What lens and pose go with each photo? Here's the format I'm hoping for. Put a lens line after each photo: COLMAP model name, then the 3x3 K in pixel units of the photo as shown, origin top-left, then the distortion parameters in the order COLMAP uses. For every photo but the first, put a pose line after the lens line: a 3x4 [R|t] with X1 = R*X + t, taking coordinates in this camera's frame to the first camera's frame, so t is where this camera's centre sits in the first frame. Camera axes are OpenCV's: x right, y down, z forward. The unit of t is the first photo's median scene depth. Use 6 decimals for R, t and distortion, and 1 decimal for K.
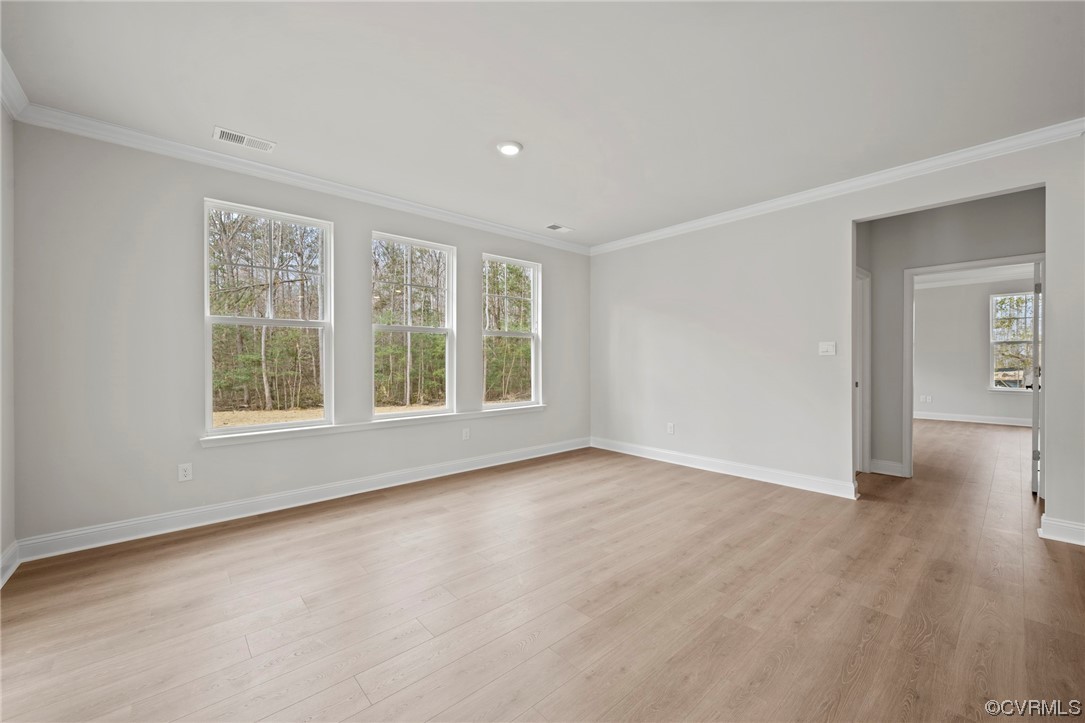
lens RADIAL K [[445.4, 0, 535.4], [0, 445.4, 358.0], [0, 0, 1]] dist [0.002105, -0.000163]
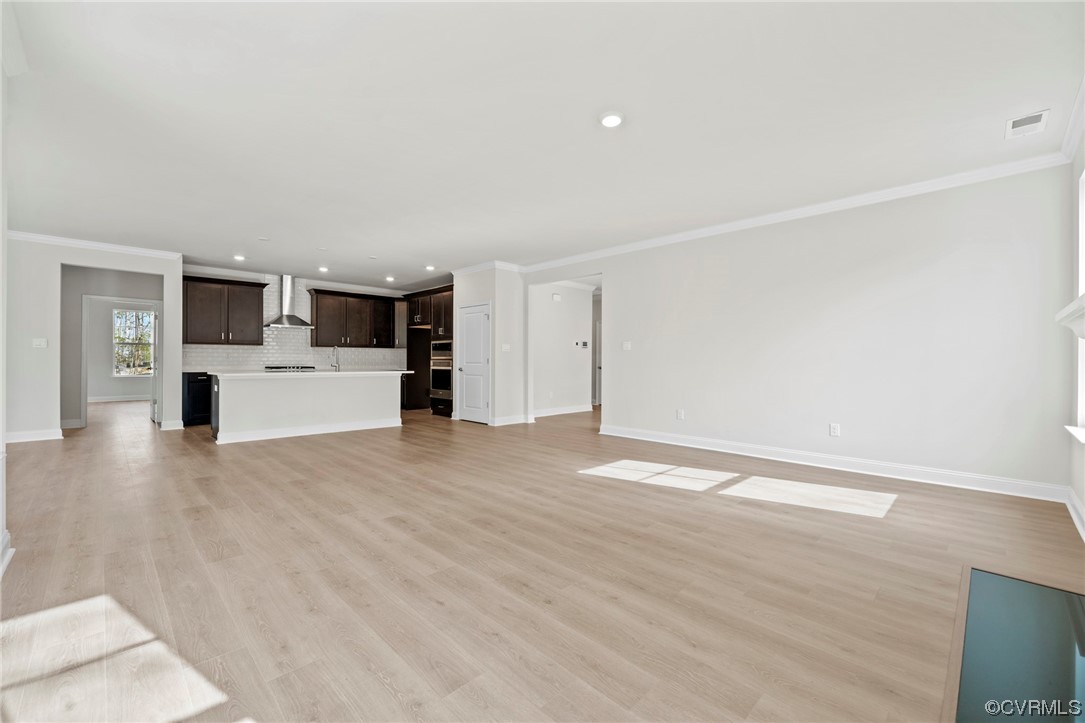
lens RADIAL K [[445.4, 0, 543.9], [0, 445.4, 362.0], [0, 0, 1]] dist [0.002105, -0.000163]
pose [[-0.068532, 0.002084, 0.997647, -0.970635], [-0.008179, 0.999963, -0.002651, 0.031711], [-0.997615, -0.008341, -0.068512, -0.621340]]
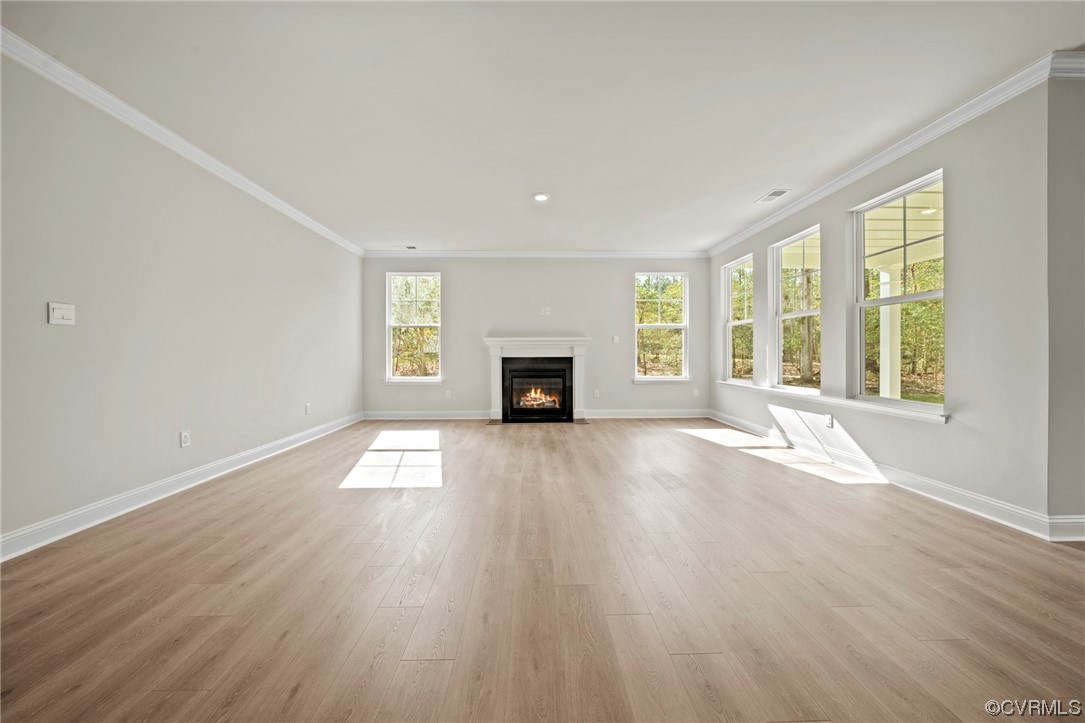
lens RADIAL K [[389.2, 0, 536.0], [0, 389.2, 353.7], [0, 0, 1]] dist [-0.001339, -0.000140]
pose [[-0.645047, 0.006723, -0.764113, 0.623769], [0.007665, 0.999968, 0.002328, 0.028673], [0.764105, -0.004355, -0.645078, -0.117261]]
